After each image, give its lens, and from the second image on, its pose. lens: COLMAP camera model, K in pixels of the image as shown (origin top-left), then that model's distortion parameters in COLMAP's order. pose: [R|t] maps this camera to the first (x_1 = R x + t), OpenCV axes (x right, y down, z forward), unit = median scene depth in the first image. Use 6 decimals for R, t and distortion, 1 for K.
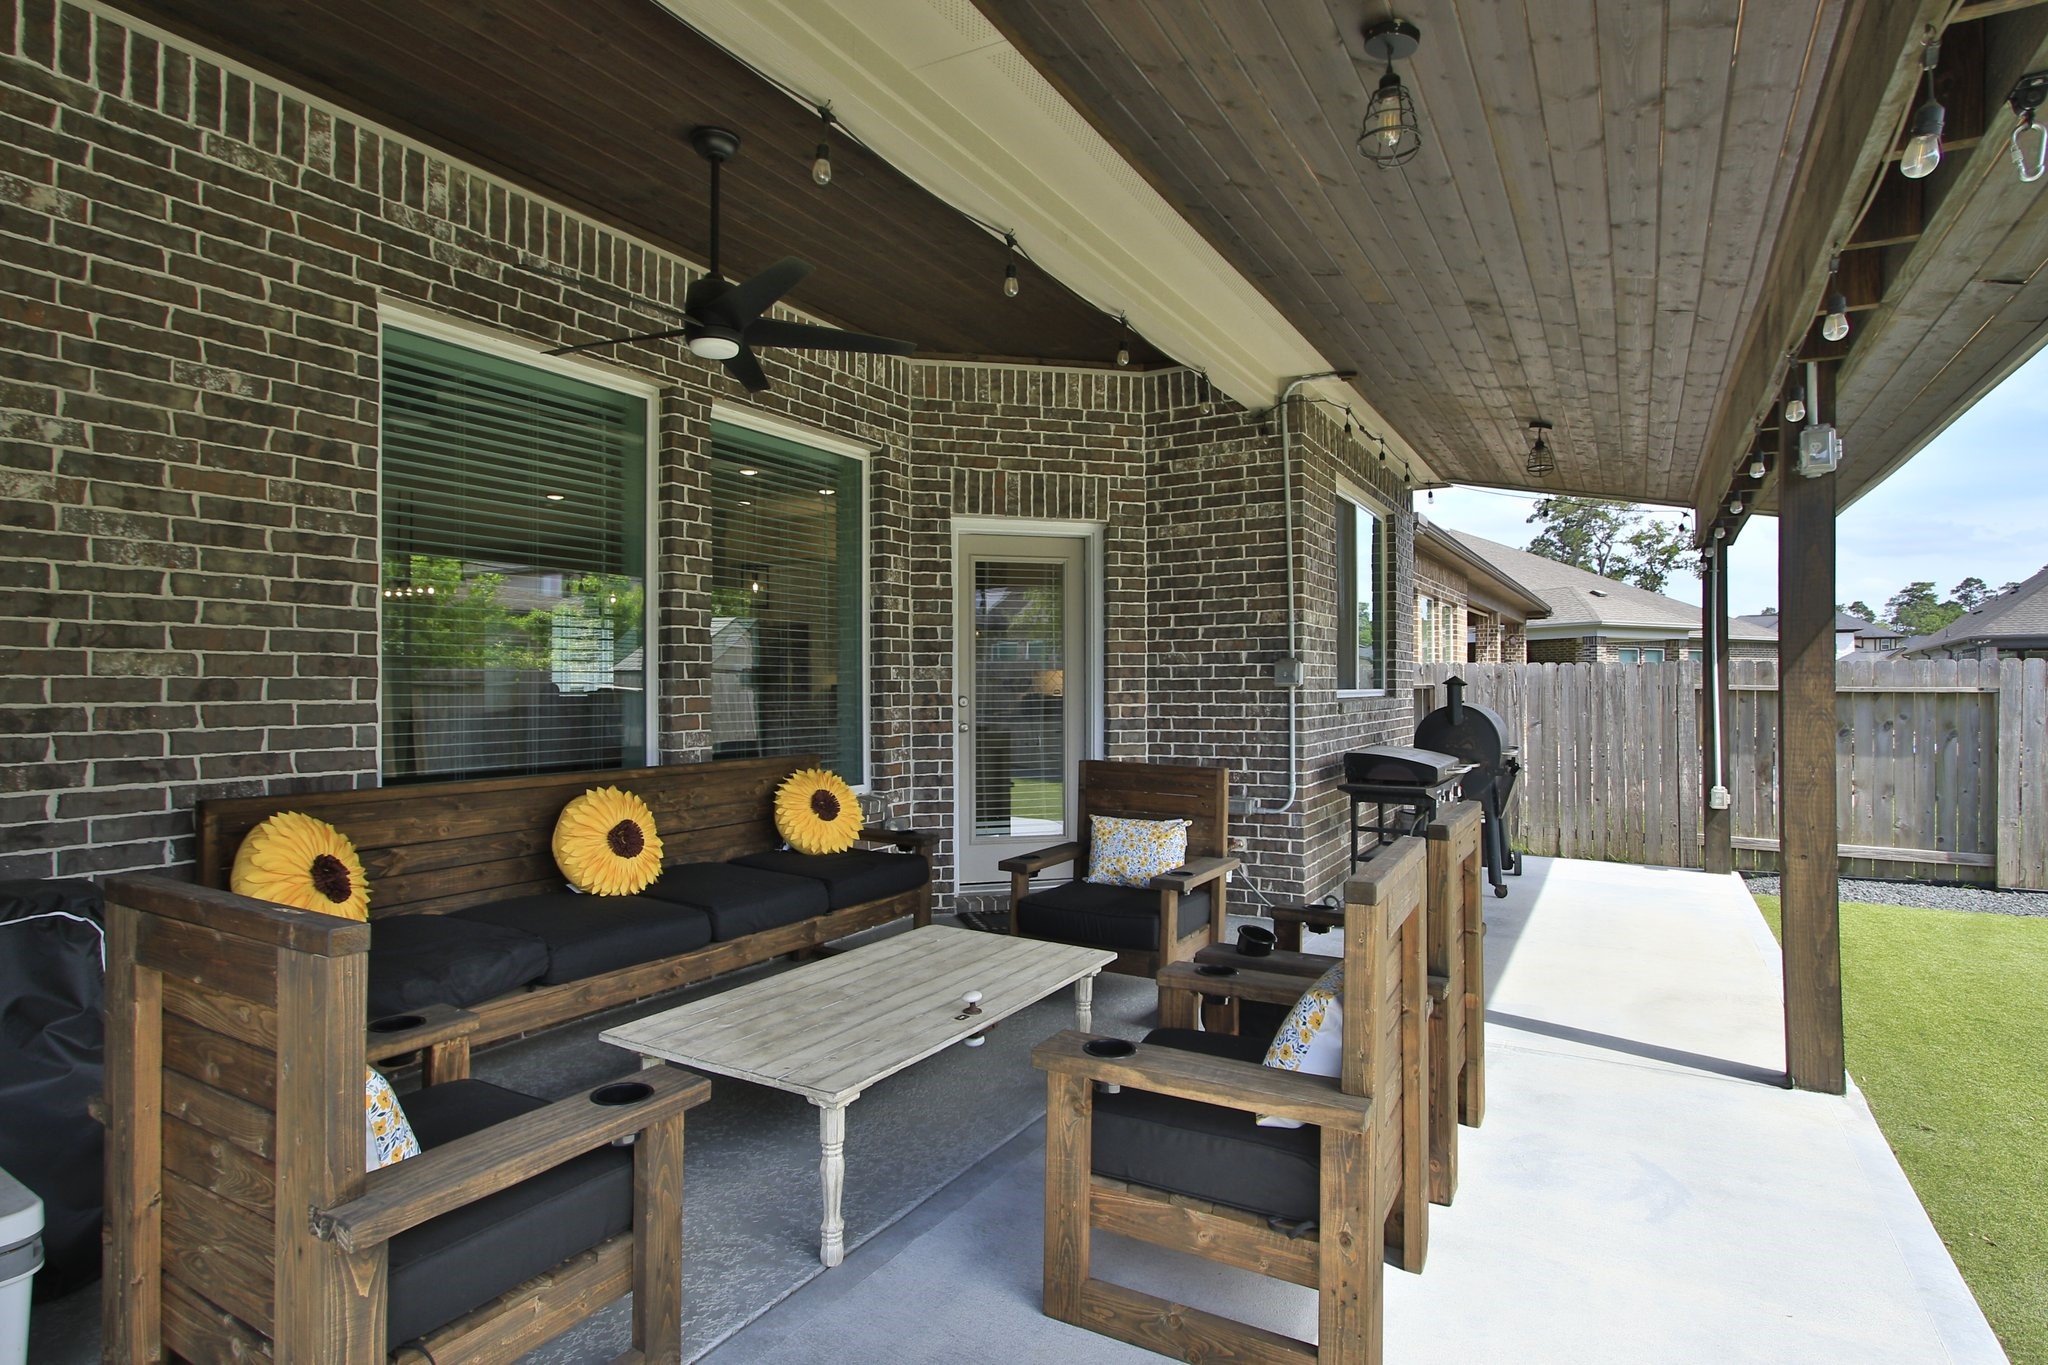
lens RADIAL K [[1052.6, 0, 1013.3], [0, 1052.6, 686.1], [0, 0, 1]] dist [-0.025727, 0.006593]
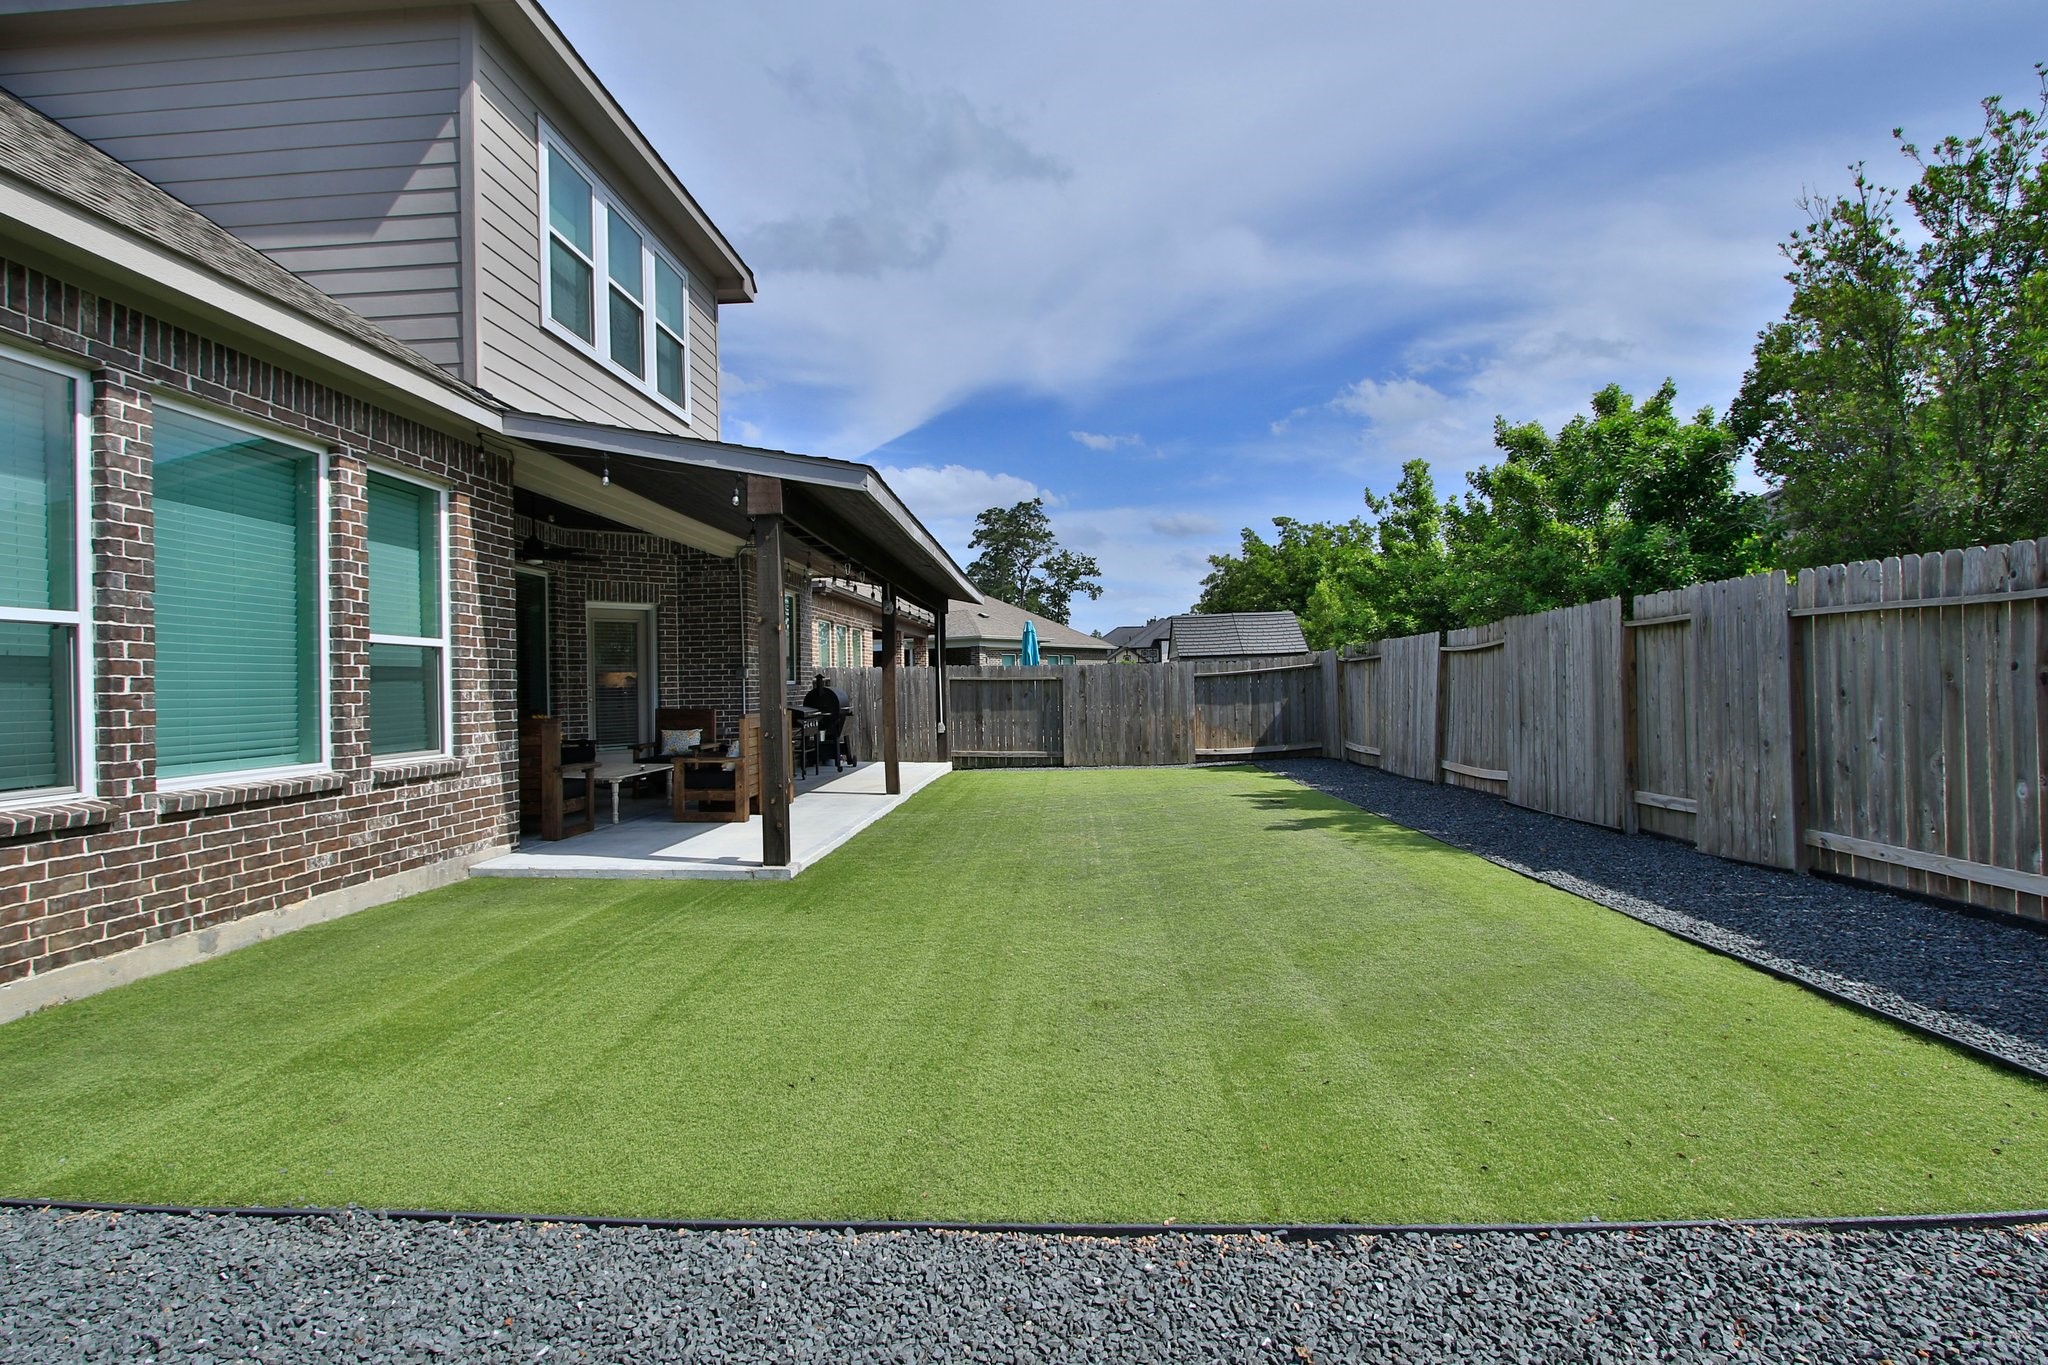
lens RADIAL K [[1052.6, 0, 999.8], [0, 1052.6, 679.3], [0, 0, 1]] dist [-0.025727, 0.006593]
pose [[0.894681, -0.009724, 0.446600, -0.251337], [0.013185, 0.999902, -0.004642, 0.018427], [-0.446511, 0.010041, 0.894722, -1.258574]]
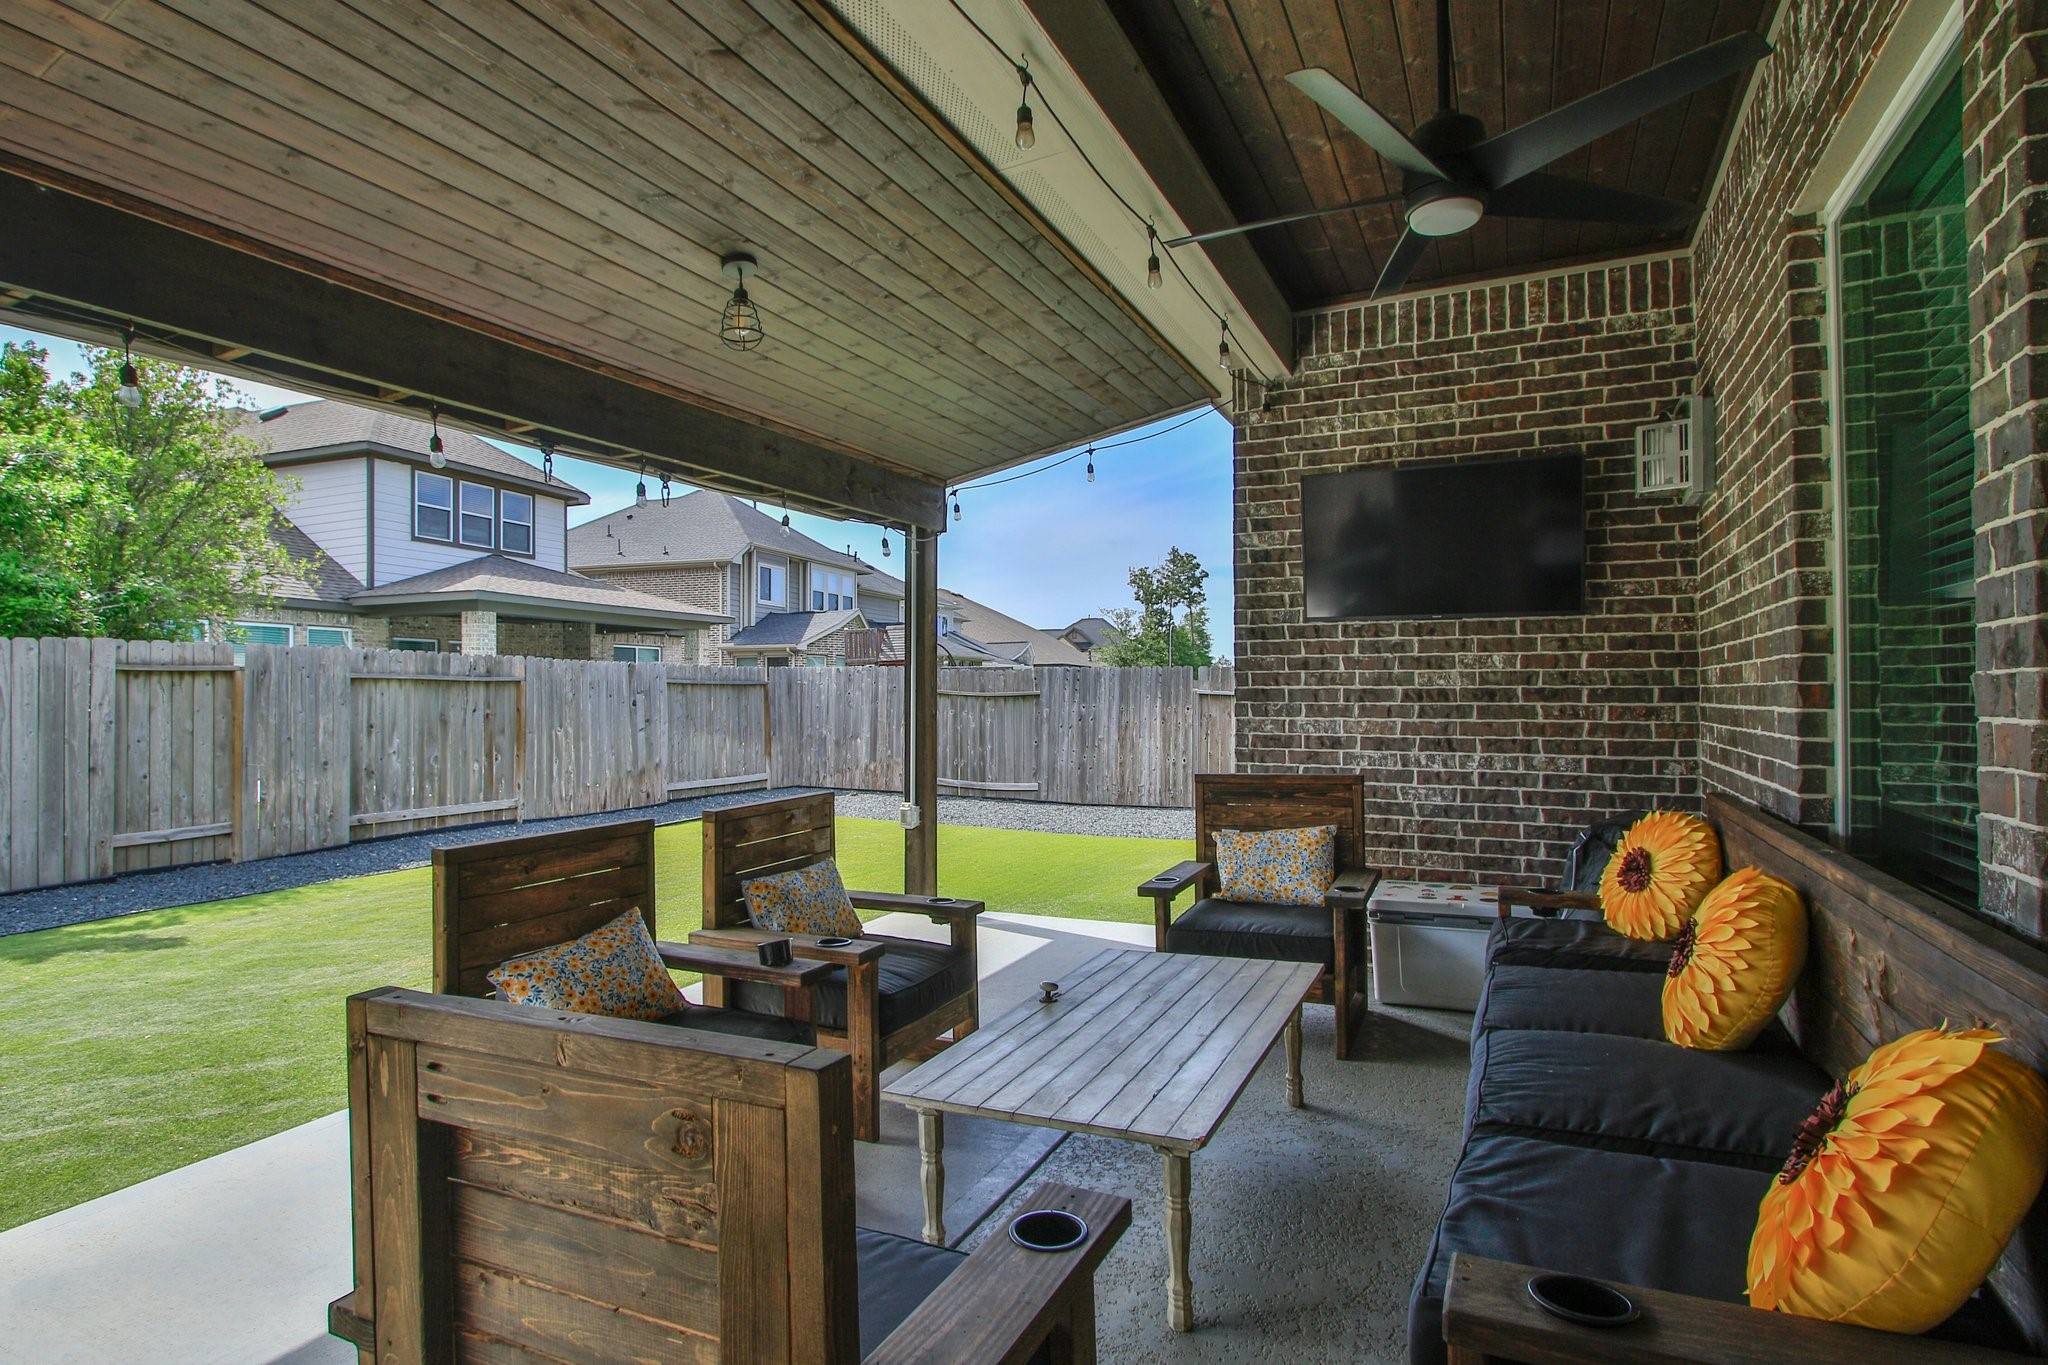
lens RADIAL K [[1052.6, 0, 1028.7], [0, 1052.6, 685.4], [0, 0, 1]] dist [-0.025727, 0.006593]
pose [[-0.996013, 0.008897, -0.088761, 0.025453], [0.009724, 0.999913, -0.008894, -0.002812], [0.088674, -0.009722, -0.996013, 0.998165]]
